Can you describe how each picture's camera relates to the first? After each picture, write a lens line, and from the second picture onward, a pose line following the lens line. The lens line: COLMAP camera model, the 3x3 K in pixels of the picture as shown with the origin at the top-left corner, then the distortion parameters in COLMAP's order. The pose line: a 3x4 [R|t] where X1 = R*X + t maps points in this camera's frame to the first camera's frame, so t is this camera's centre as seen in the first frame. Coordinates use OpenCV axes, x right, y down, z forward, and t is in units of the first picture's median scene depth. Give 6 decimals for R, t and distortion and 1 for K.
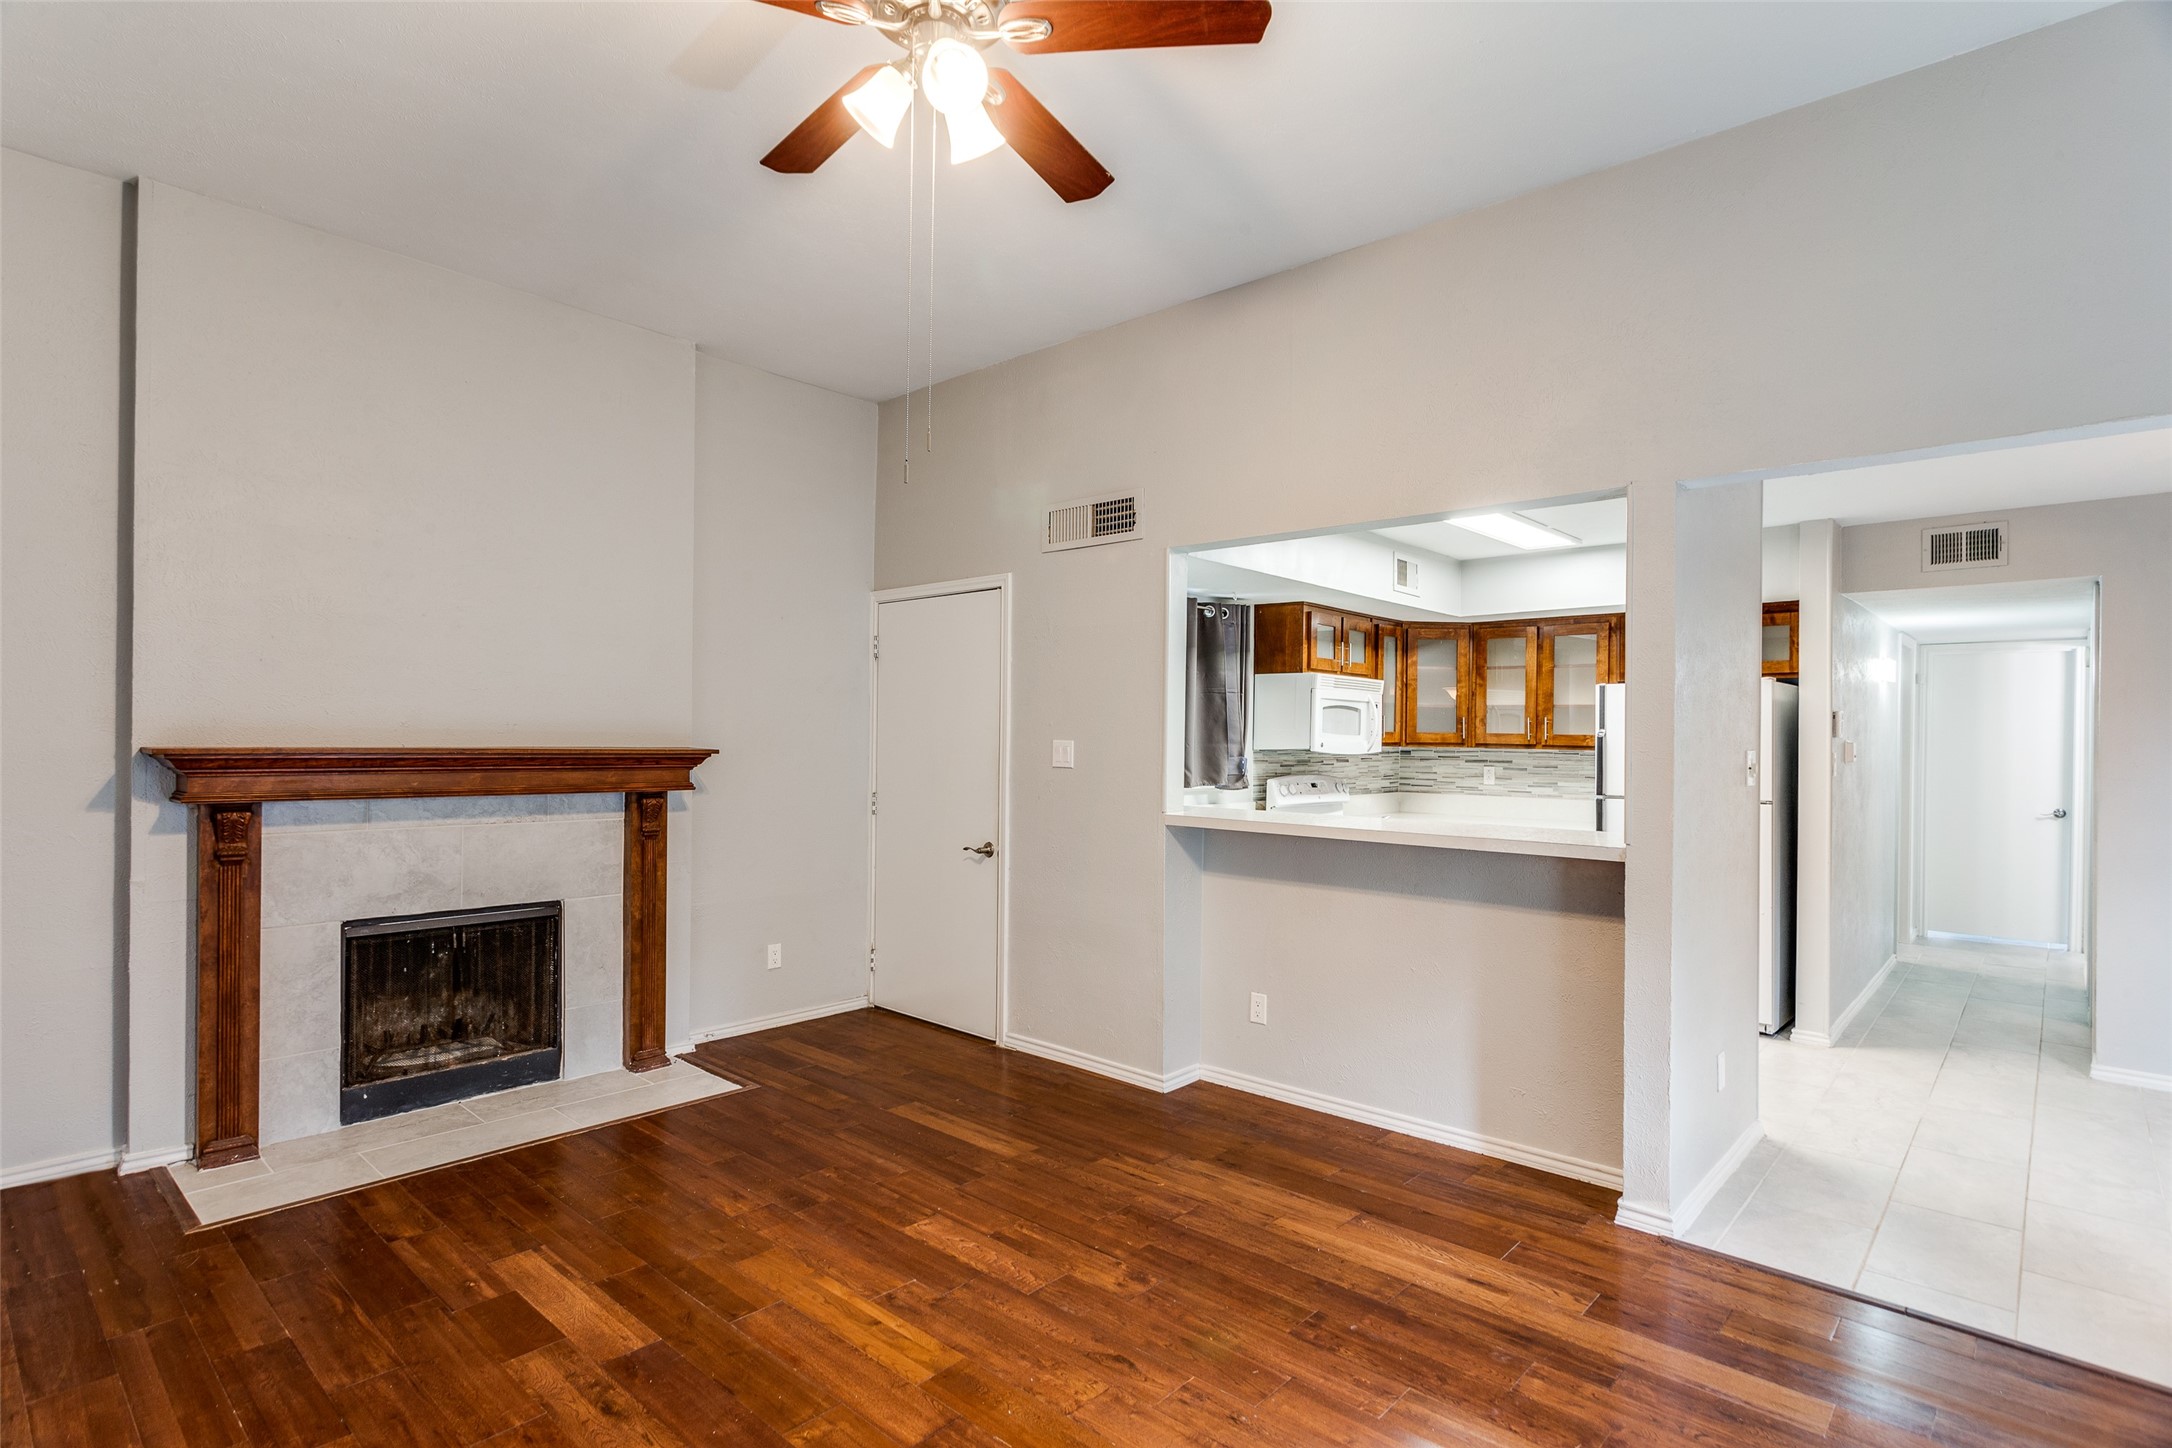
lens RADIAL K [[1082.3, 0, 1087.0], [0, 1082.3, 733.4], [0, 0, 1]] dist [-0.008398, 0.010700]
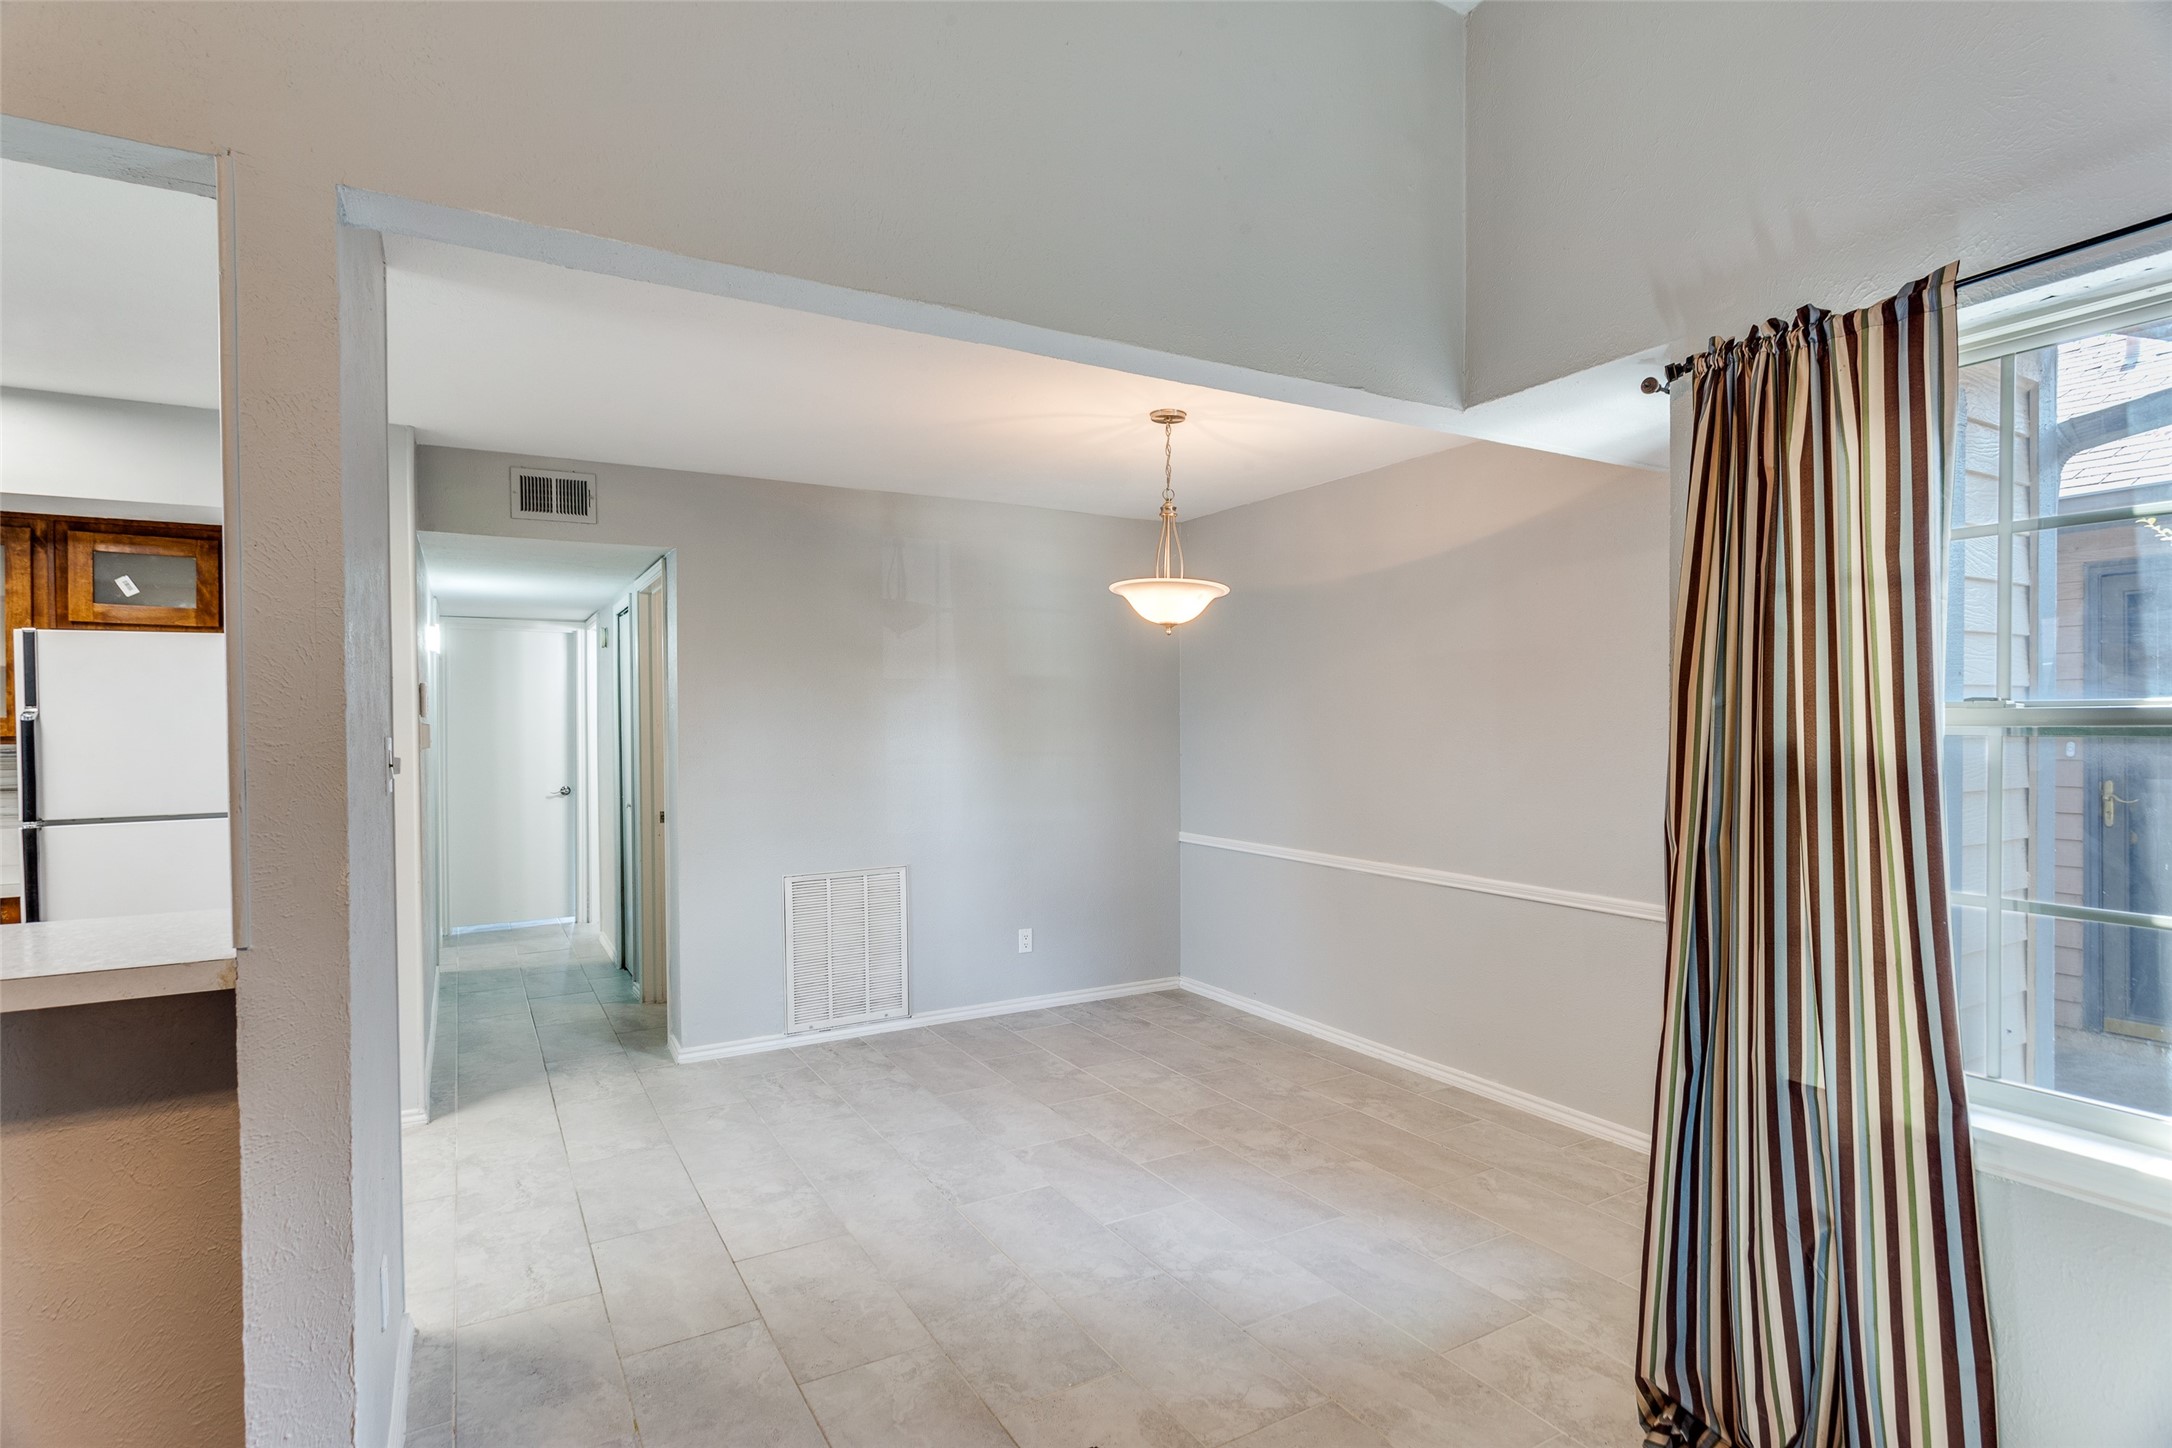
lens RADIAL K [[1082.3, 0, 1087.0], [0, 1082.3, 733.4], [0, 0, 1]] dist [-0.008398, 0.010700]
pose [[0.303211, -0.023899, 0.952624, 0.140635], [0.010143, 0.999710, 0.021851, 0.004075], [-0.952869, 0.003037, 0.303366, 0.418114]]
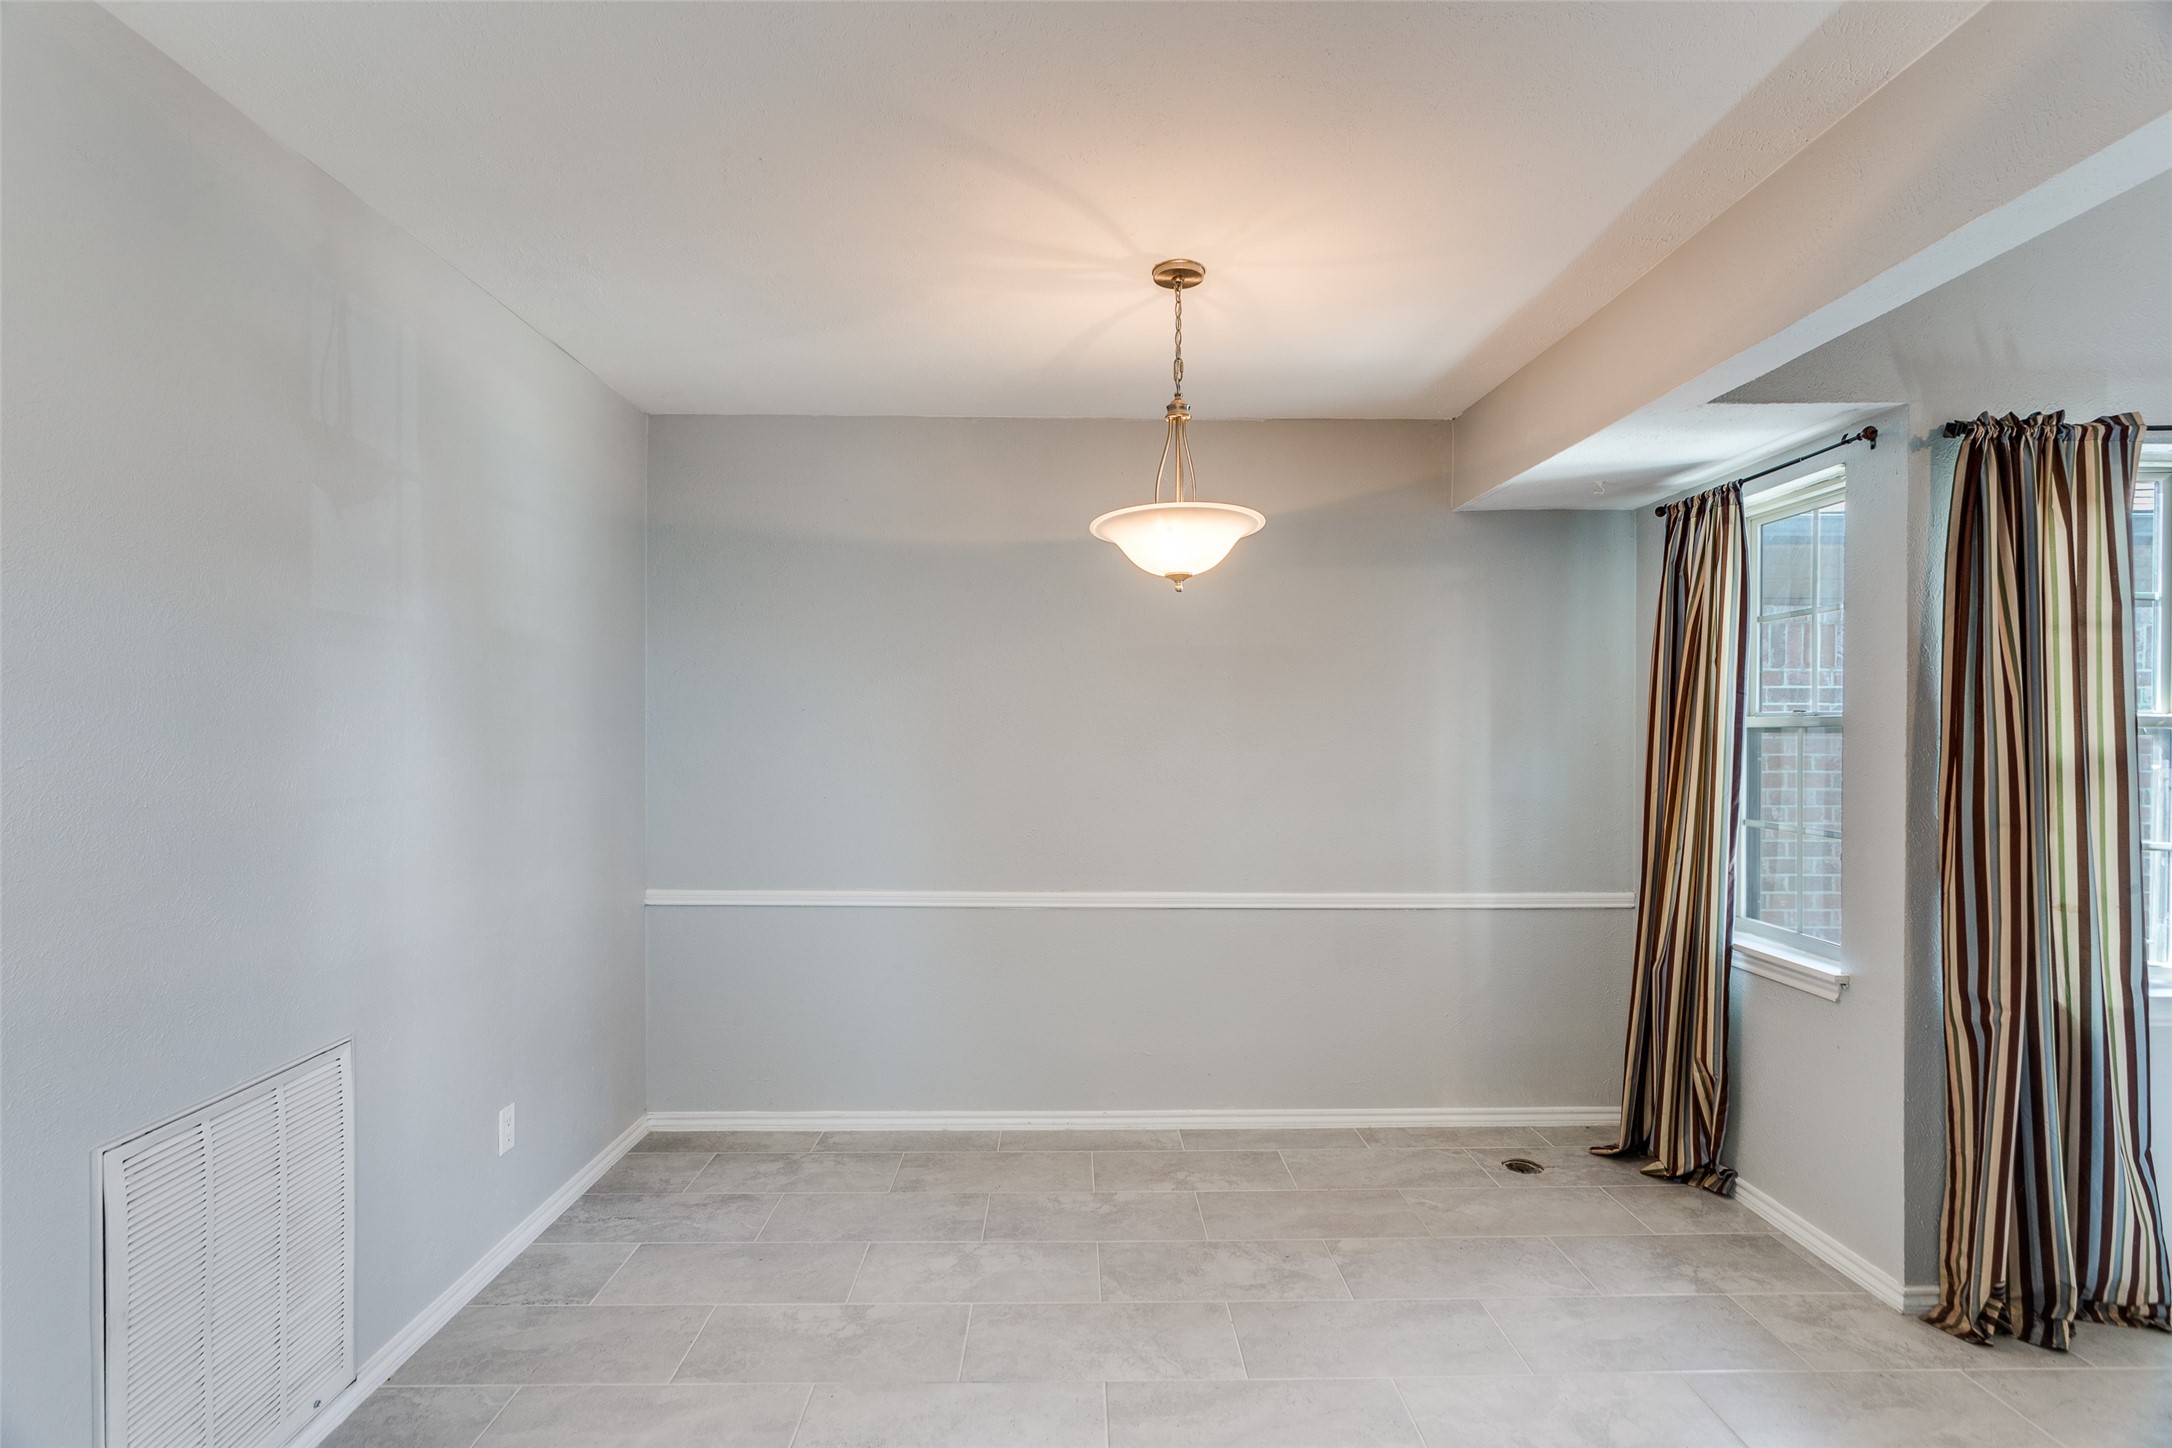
lens RADIAL K [[1082.3, 0, 1087.0], [0, 1082.3, 733.4], [0, 0, 1]] dist [-0.008398, 0.010700]
pose [[-0.683913, -0.017029, 0.729365, 0.623894], [-0.011345, 0.999855, 0.012706, 0.016789], [-0.729475, 0.000415, -0.684007, 1.116836]]
